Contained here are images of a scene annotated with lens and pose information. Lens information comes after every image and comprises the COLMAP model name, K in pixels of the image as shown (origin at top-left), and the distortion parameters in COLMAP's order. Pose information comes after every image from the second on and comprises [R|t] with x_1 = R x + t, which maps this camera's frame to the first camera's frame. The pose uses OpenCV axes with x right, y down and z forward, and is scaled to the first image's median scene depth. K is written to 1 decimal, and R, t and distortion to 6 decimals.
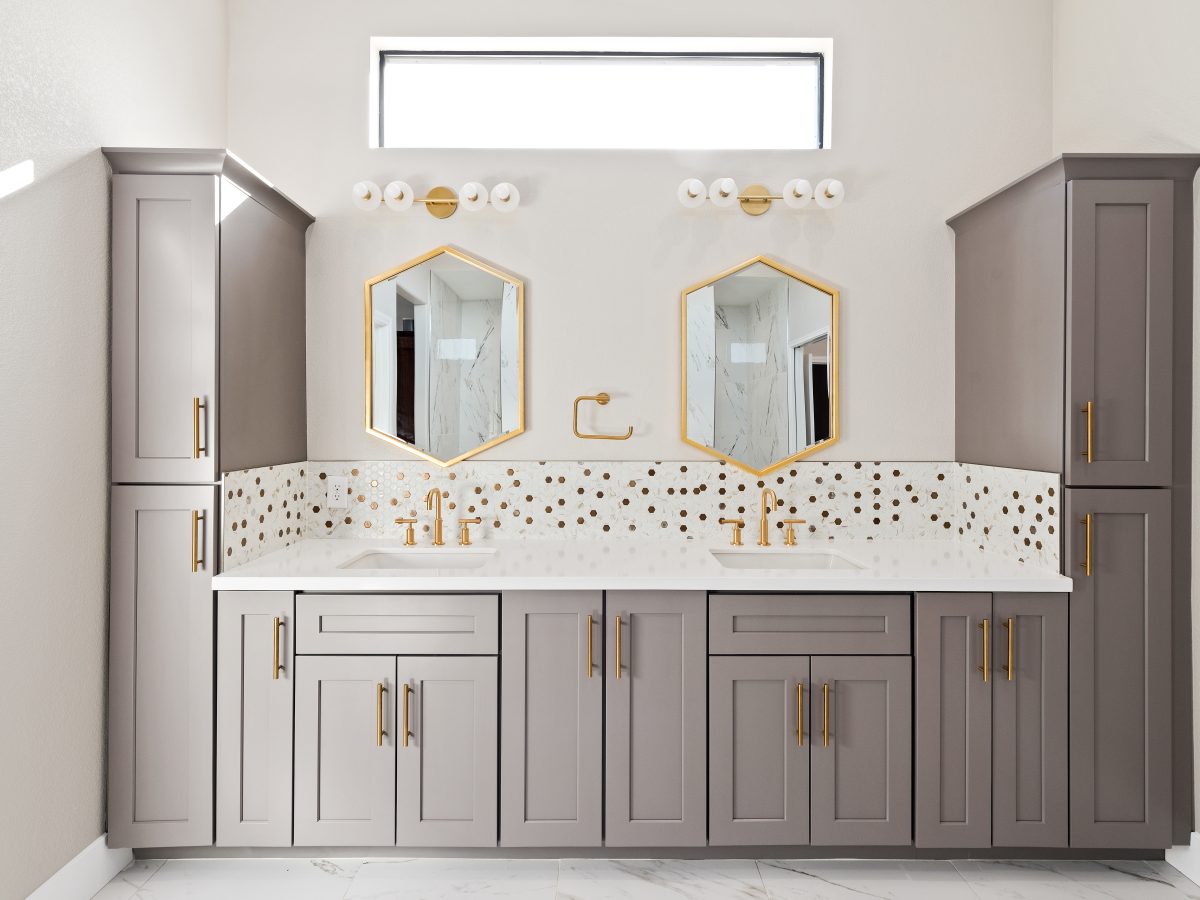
lens RADIAL K [[580.8, 0, 591.6], [0, 580.8, 423.6], [0, 0, 1]] dist [0.003891, -0.001836]
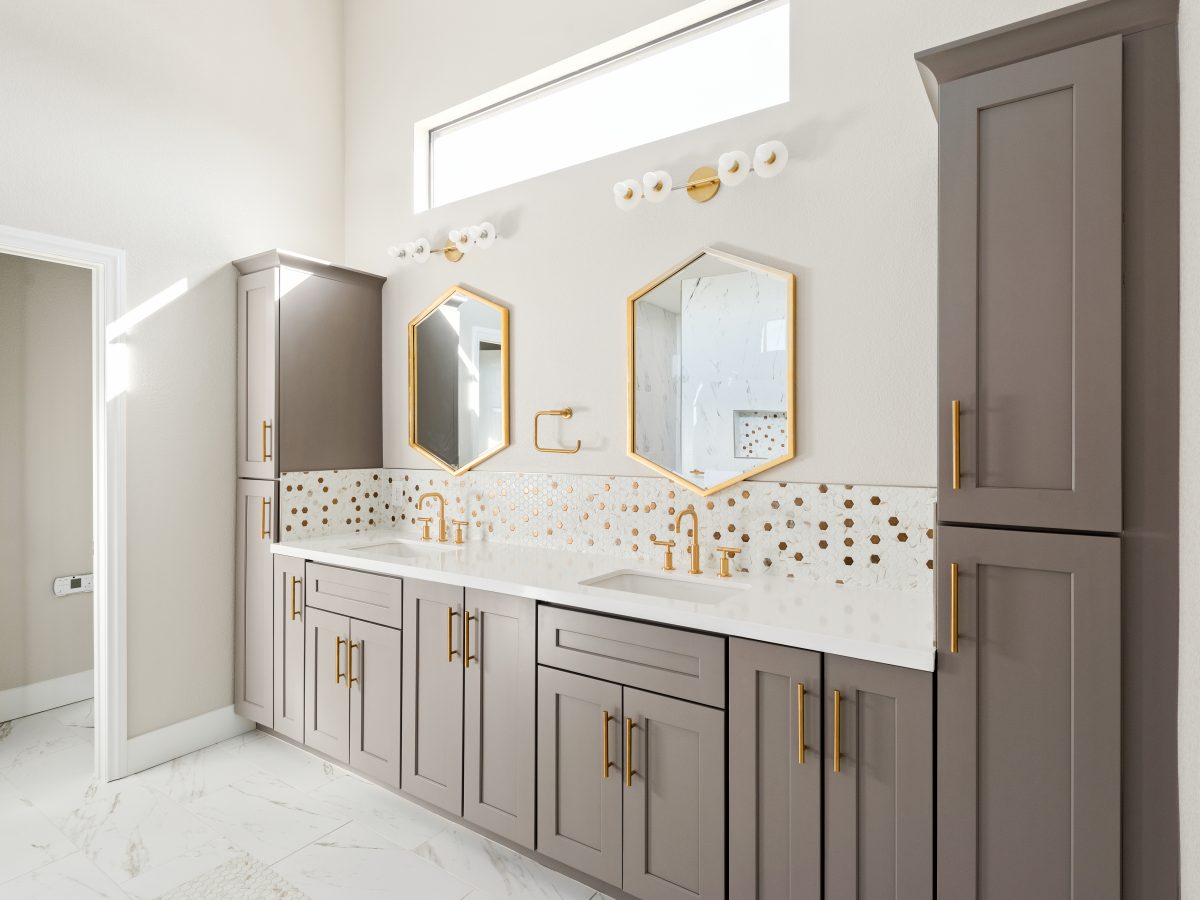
lens RADIAL K [[646.4, 0, 590.1], [0, 646.4, 438.8], [0, 0, 1]] dist [0.005741, -0.001184]
pose [[0.822425, -0.004256, -0.568858, 0.699554], [0.001407, 0.999984, -0.005447, 0.008331], [0.568872, 0.003679, 0.822418, 0.090088]]
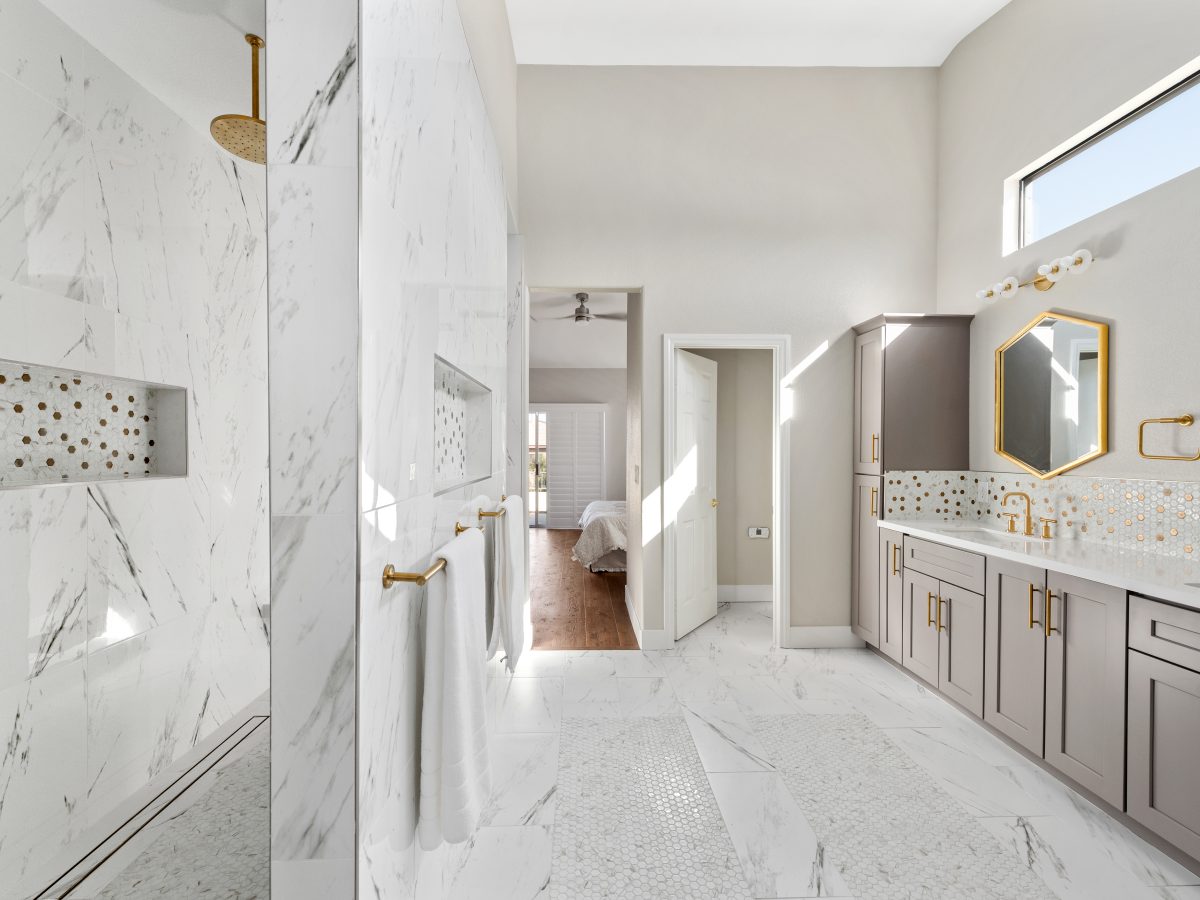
lens RADIAL K [[524.9, 0, 602.2], [0, 524.9, 454.1], [0, 0, 1]] dist [0.013590, -0.003729]
pose [[0.043822, 0.007256, -0.999013, 0.900569], [-0.004045, 0.999967, 0.007085, 0.013270], [0.999031, 0.003730, 0.043850, -0.055906]]
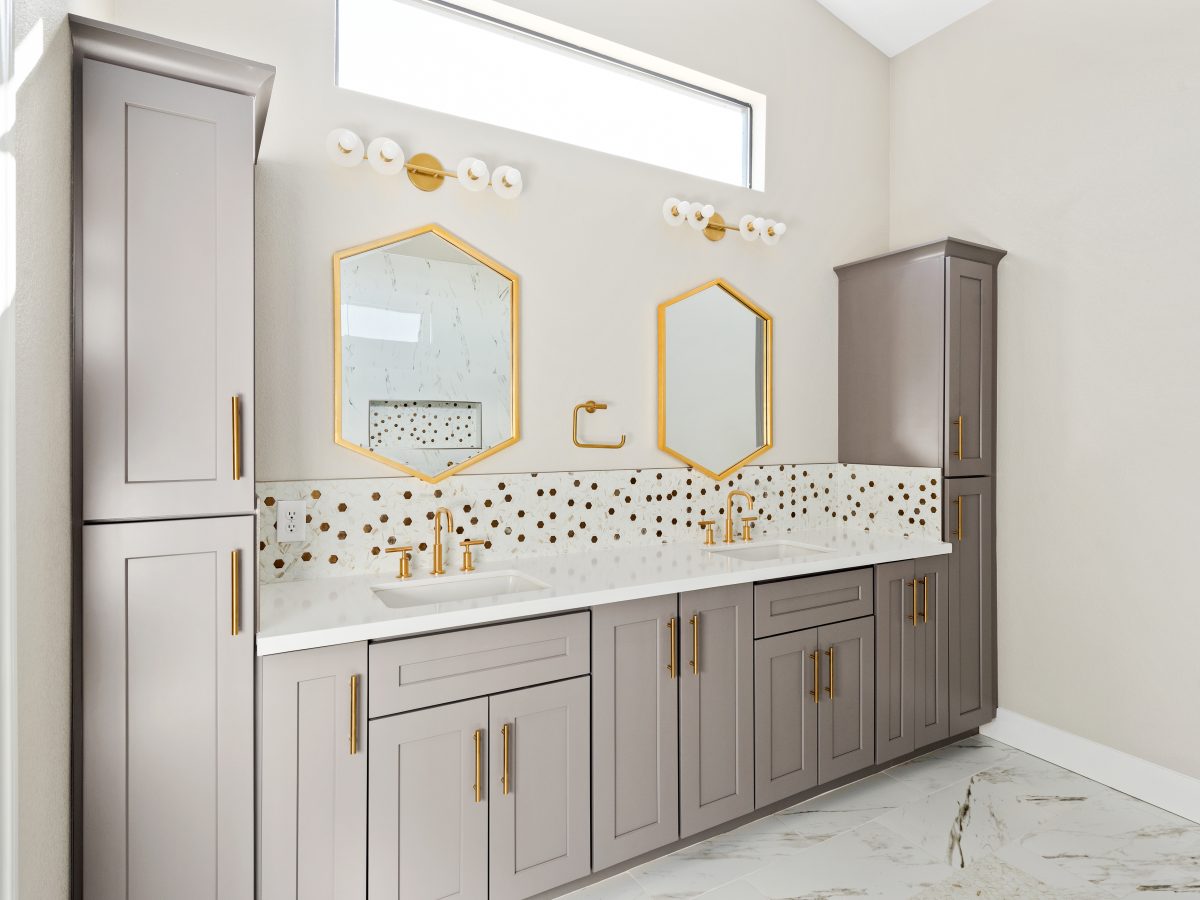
lens RADIAL K [[646.4, 0, 590.1], [0, 646.4, 438.8], [0, 0, 1]] dist [0.005741, -0.001184]
pose [[0.871383, -0.004932, 0.490578, -0.514700], [0.001775, 0.999975, 0.006901, 0.003370], [-0.490599, -0.005143, 0.871370, 0.057248]]
